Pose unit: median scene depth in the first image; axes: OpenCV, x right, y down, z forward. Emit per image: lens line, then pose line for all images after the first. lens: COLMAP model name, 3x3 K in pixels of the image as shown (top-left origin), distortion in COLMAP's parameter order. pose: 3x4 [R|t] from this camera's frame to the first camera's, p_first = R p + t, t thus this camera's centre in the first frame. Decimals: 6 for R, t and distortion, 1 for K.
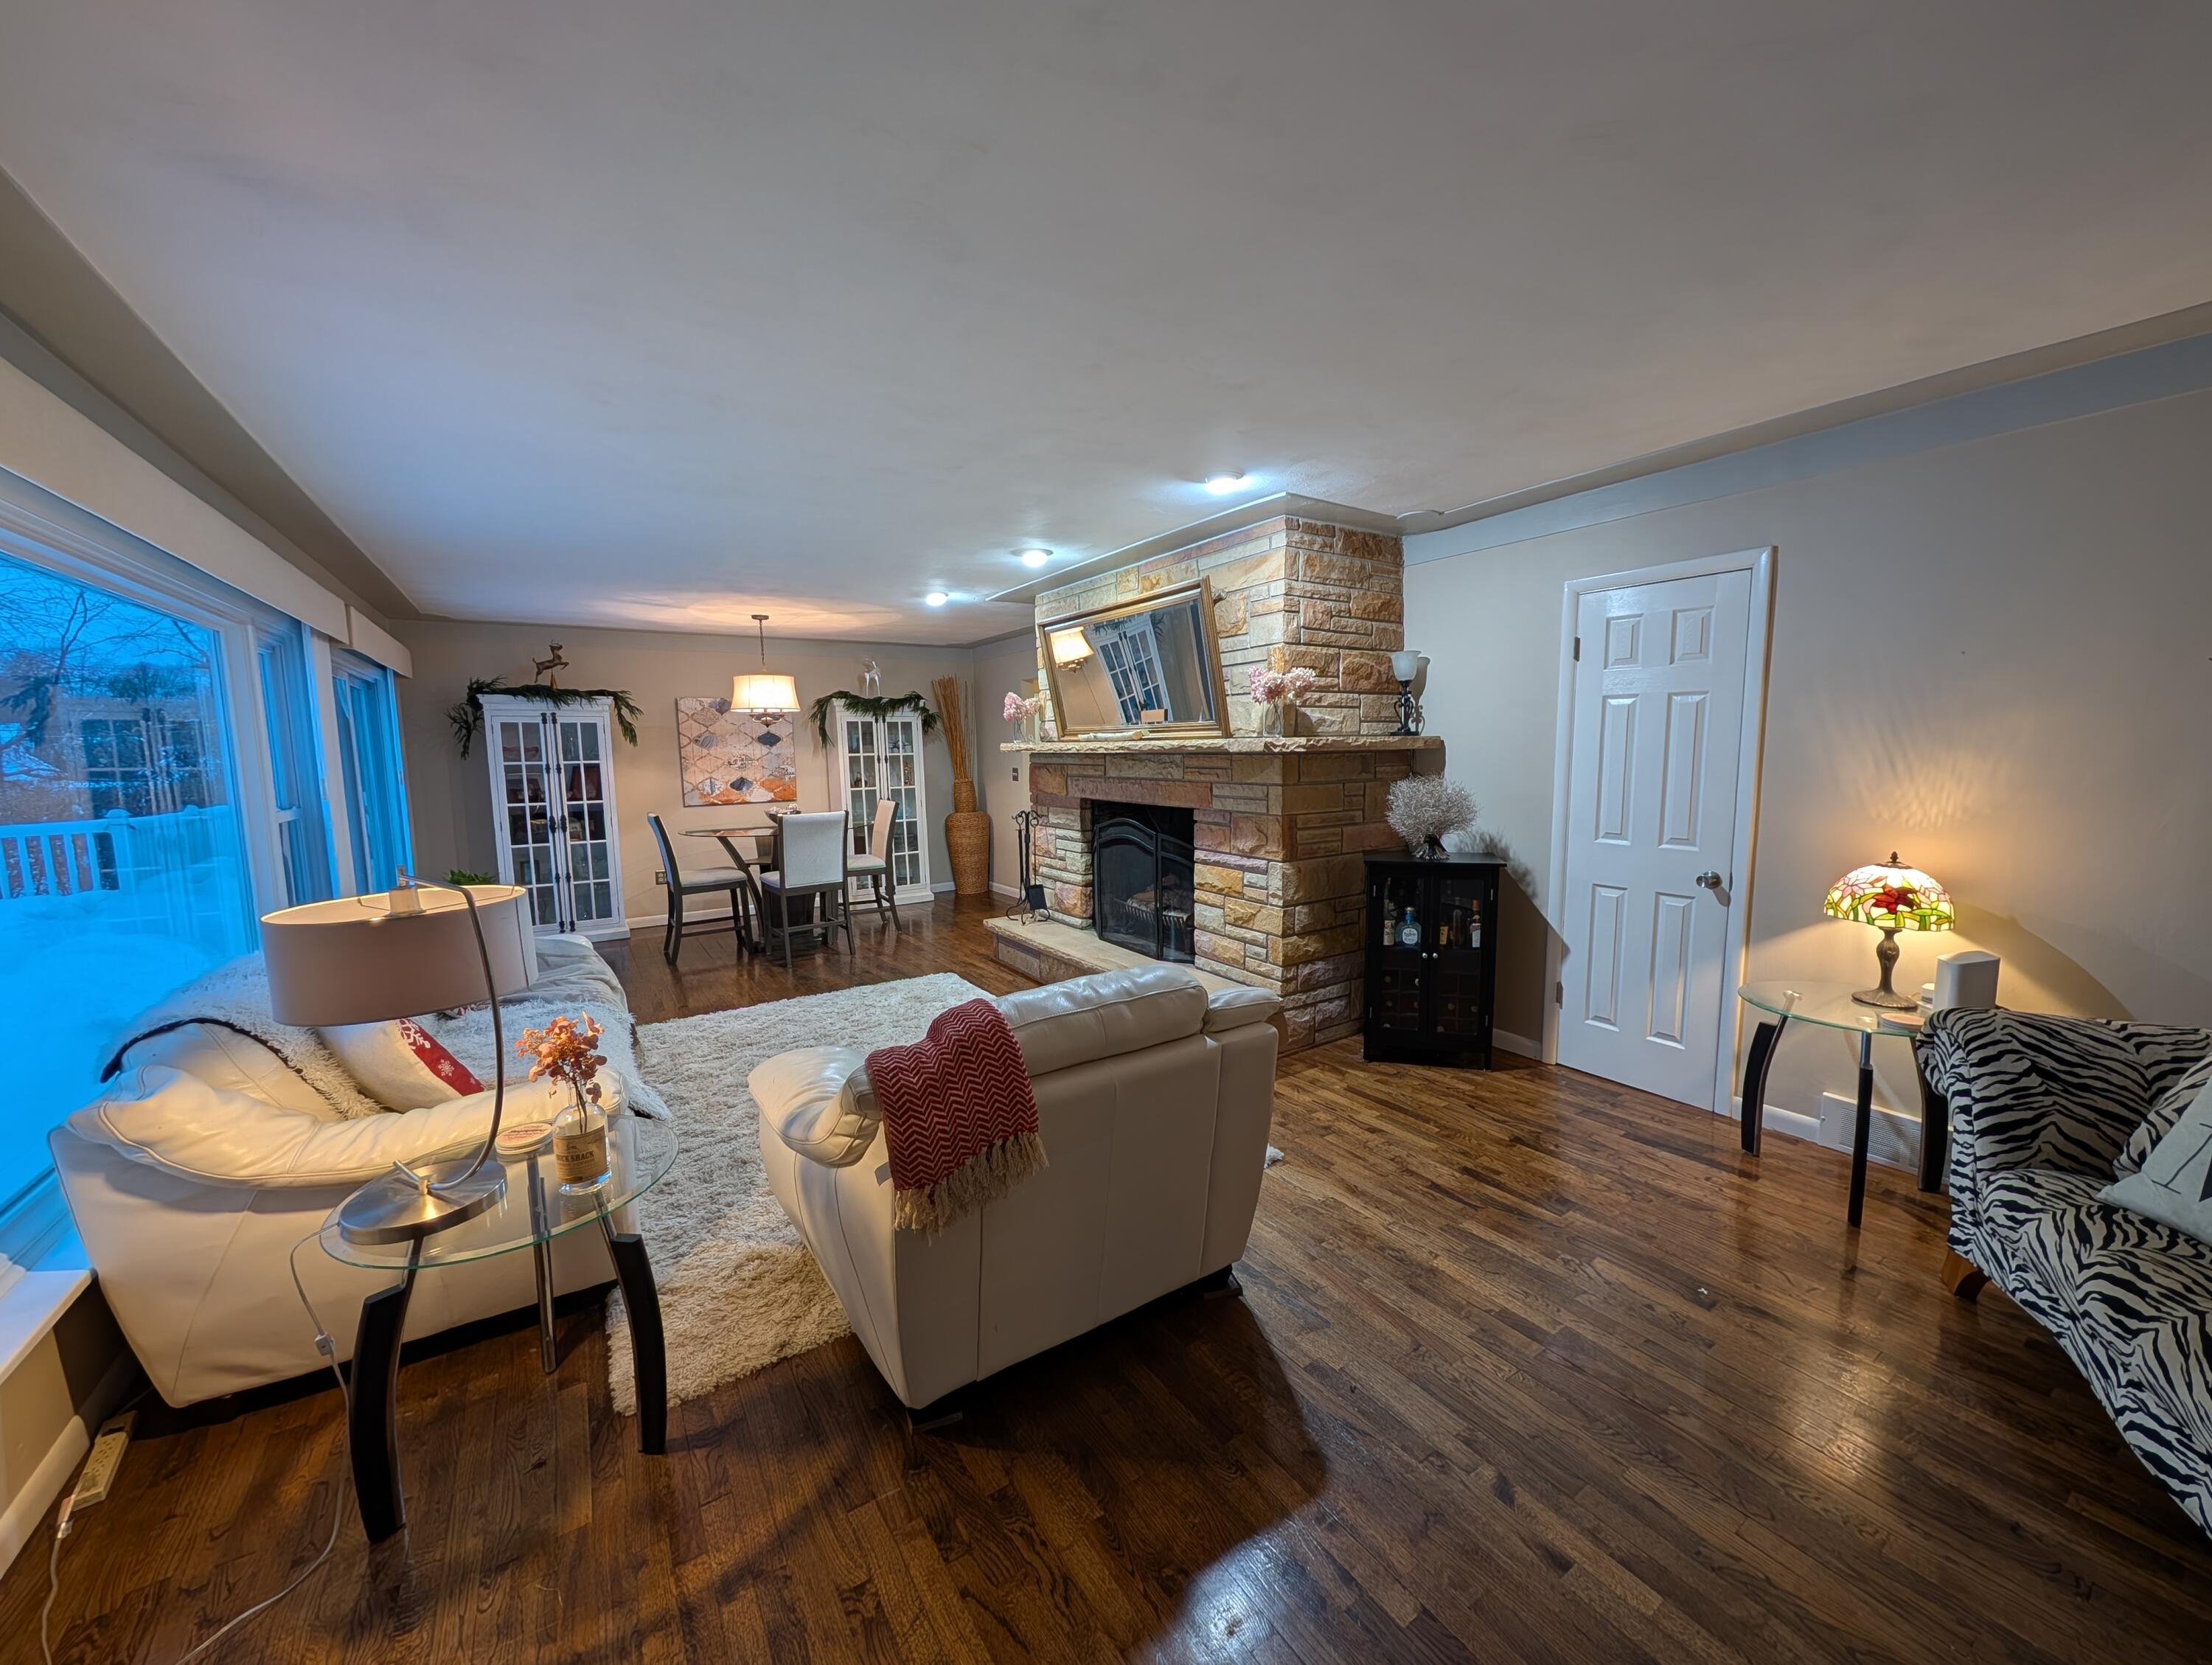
lens RADIAL K [[839.5, 0, 1115.4], [0, 839.5, 837.7], [0, 0, 1]] dist [-0.000533, 0.000525]
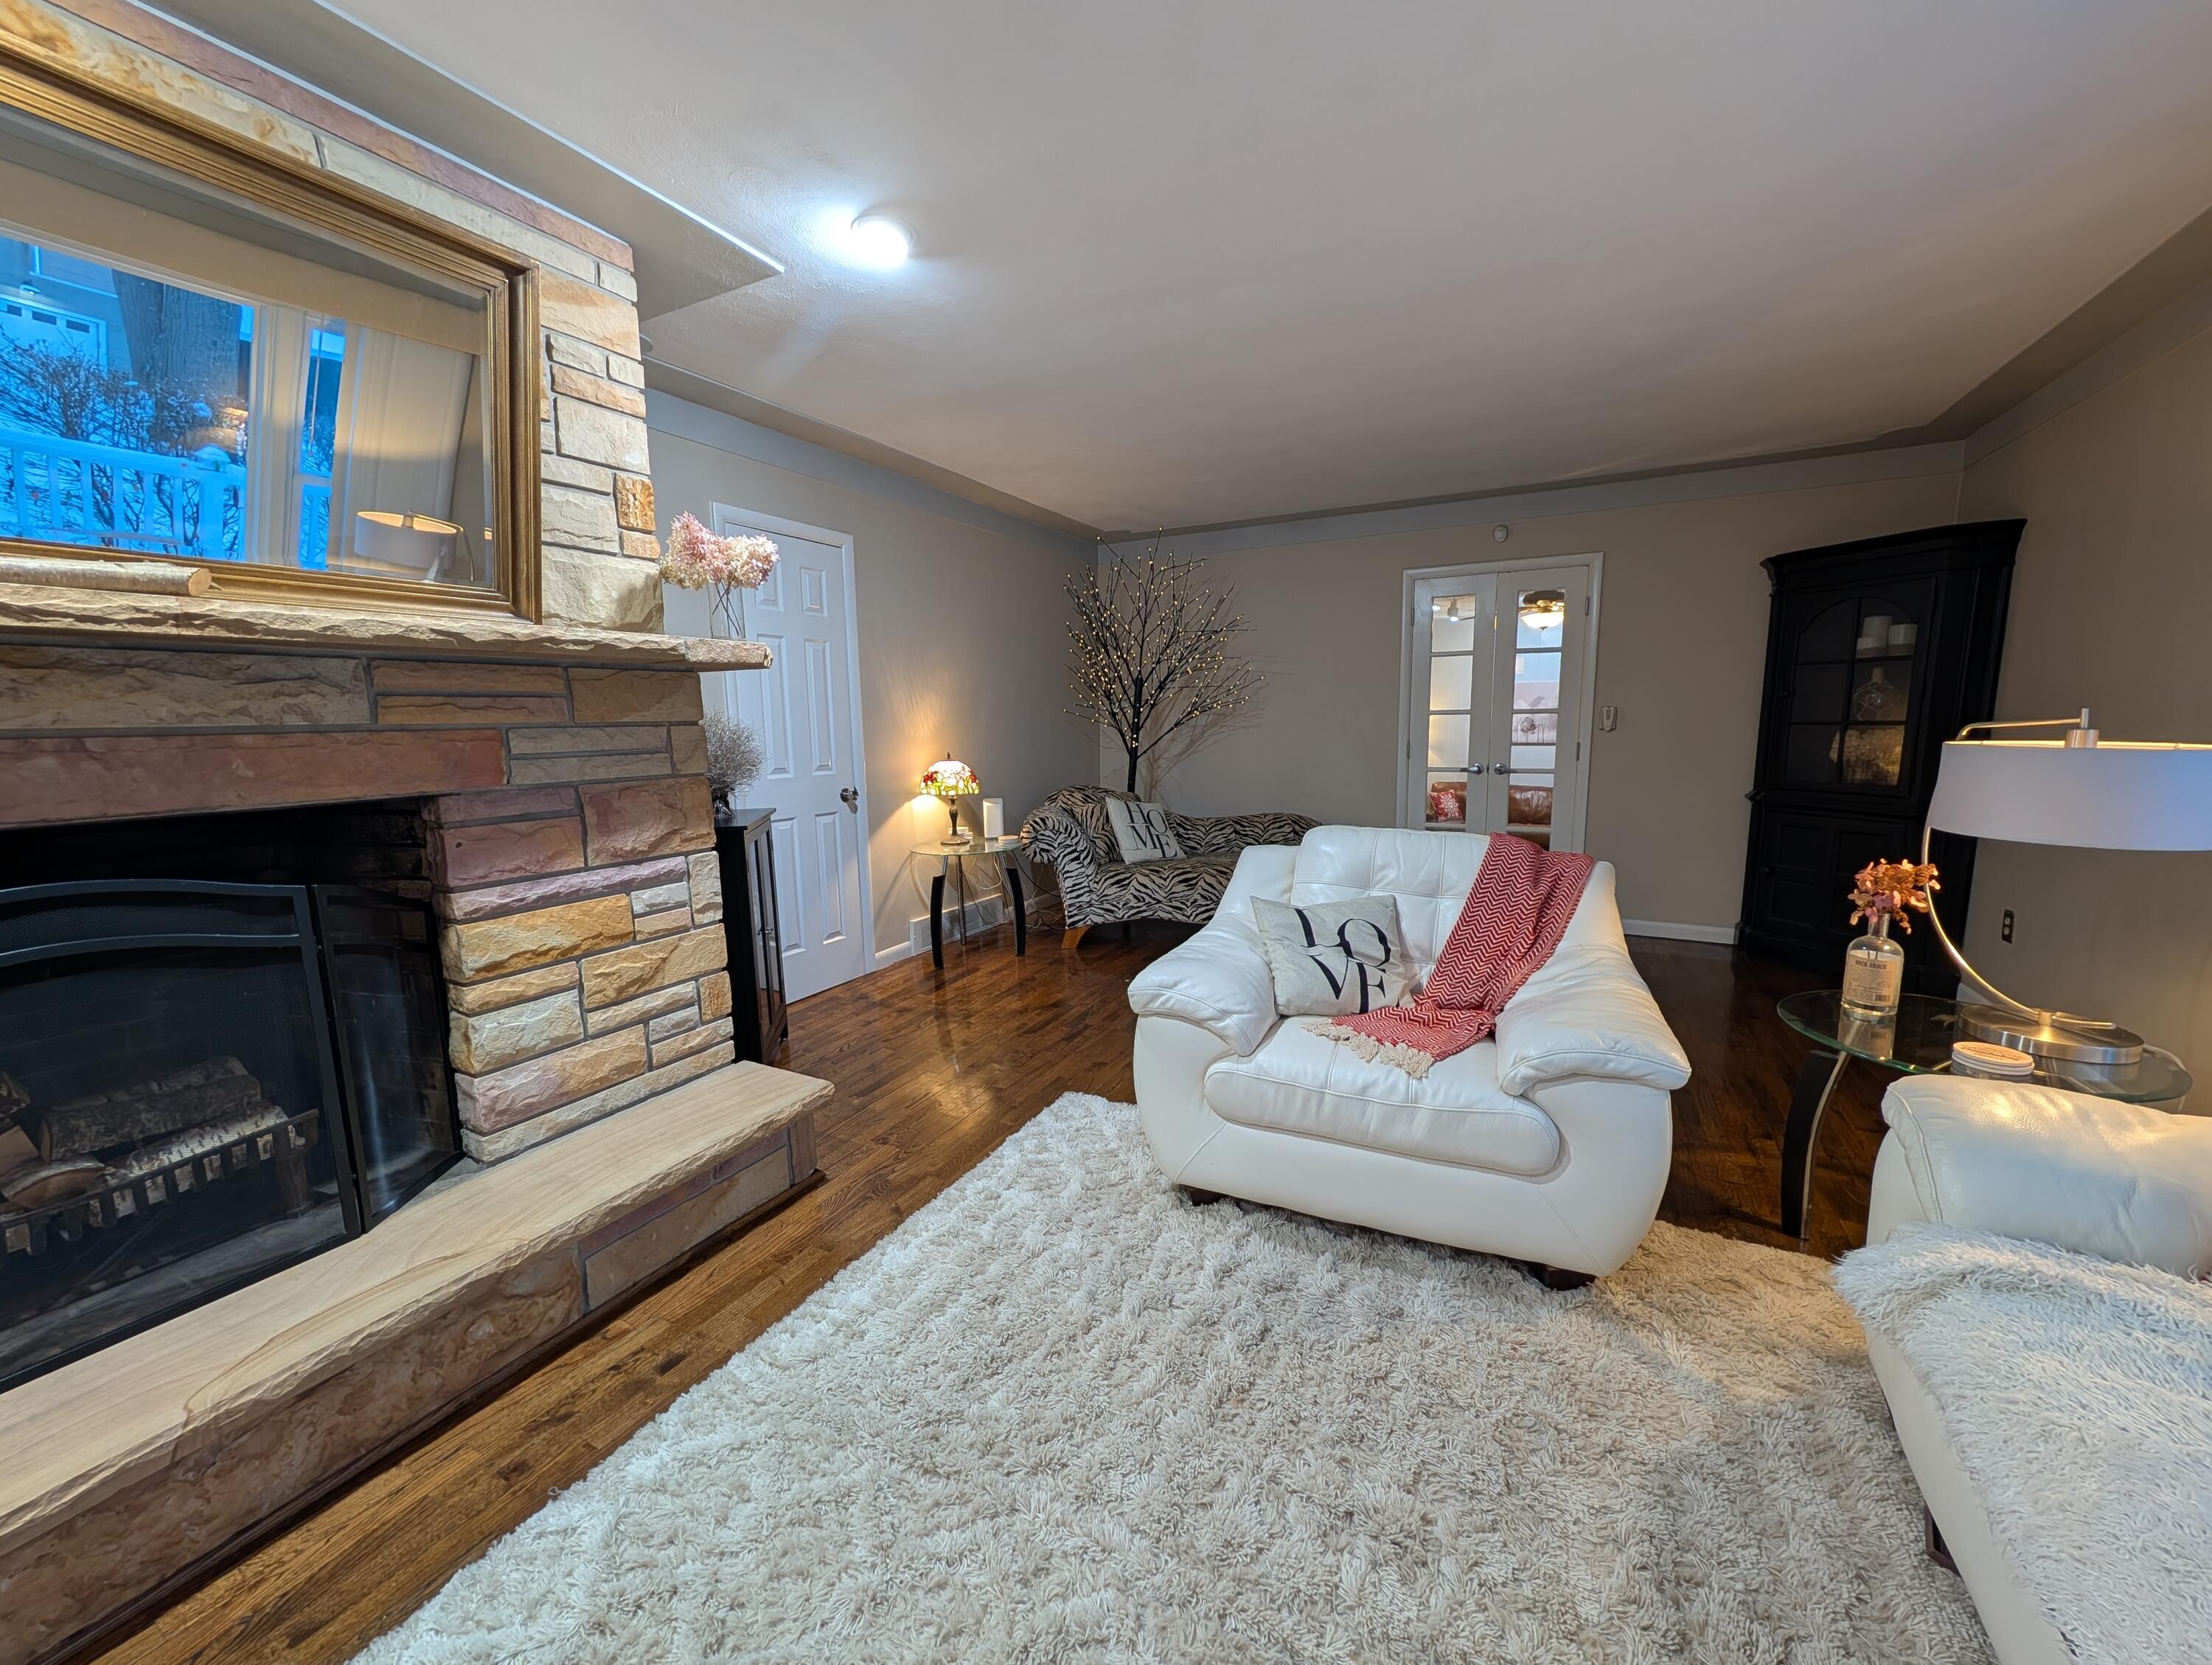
lens RADIAL K [[839.5, 0, 1115.4], [0, 839.5, 837.7], [0, 0, 1]] dist [-0.000533, 0.000525]
pose [[-0.484764, -0.102558, 0.868611, -0.438505], [0.119470, 0.976029, 0.181916, -0.051204], [-0.866447, 0.191959, -0.460891, 0.940043]]
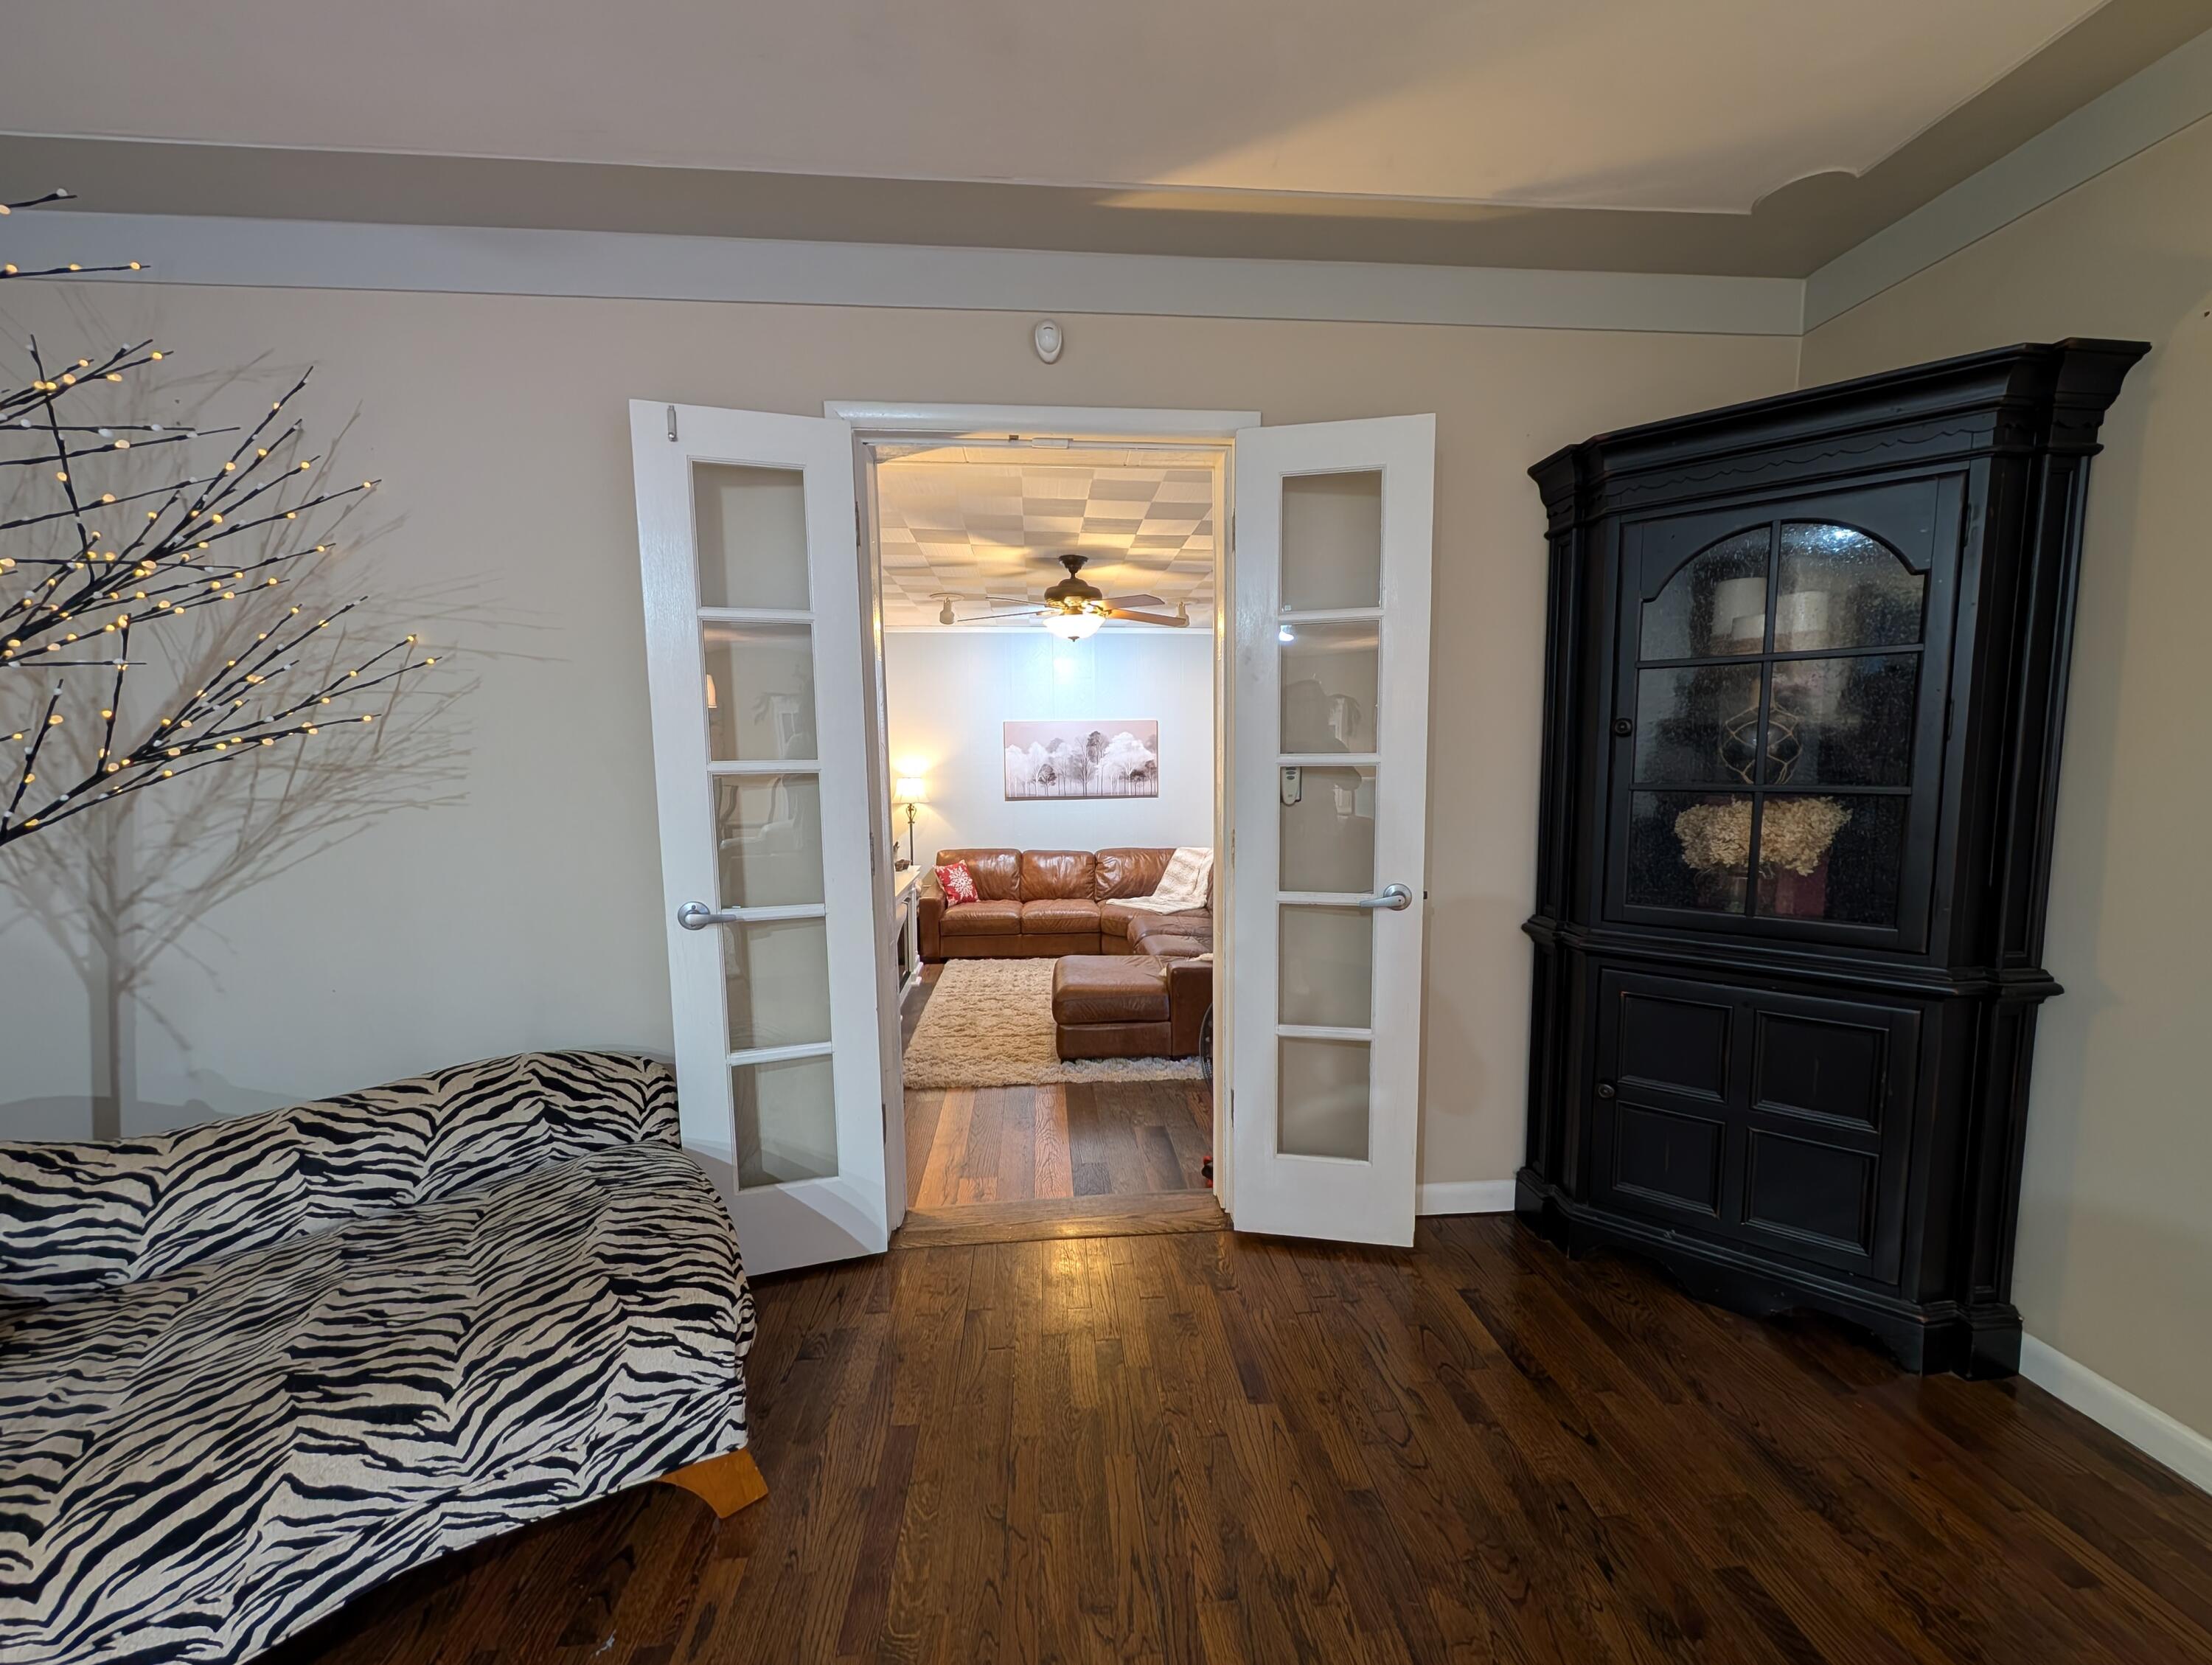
lens RADIAL K [[839.5, 0, 1115.4], [0, 839.5, 837.7], [0, 0, 1]] dist [-0.000533, 0.000525]
pose [[-0.880115, -0.022269, 0.474237, 0.051898], [0.077777, 0.978640, 0.190298, 0.002577], [-0.468346, 0.204369, -0.859585, 0.357220]]
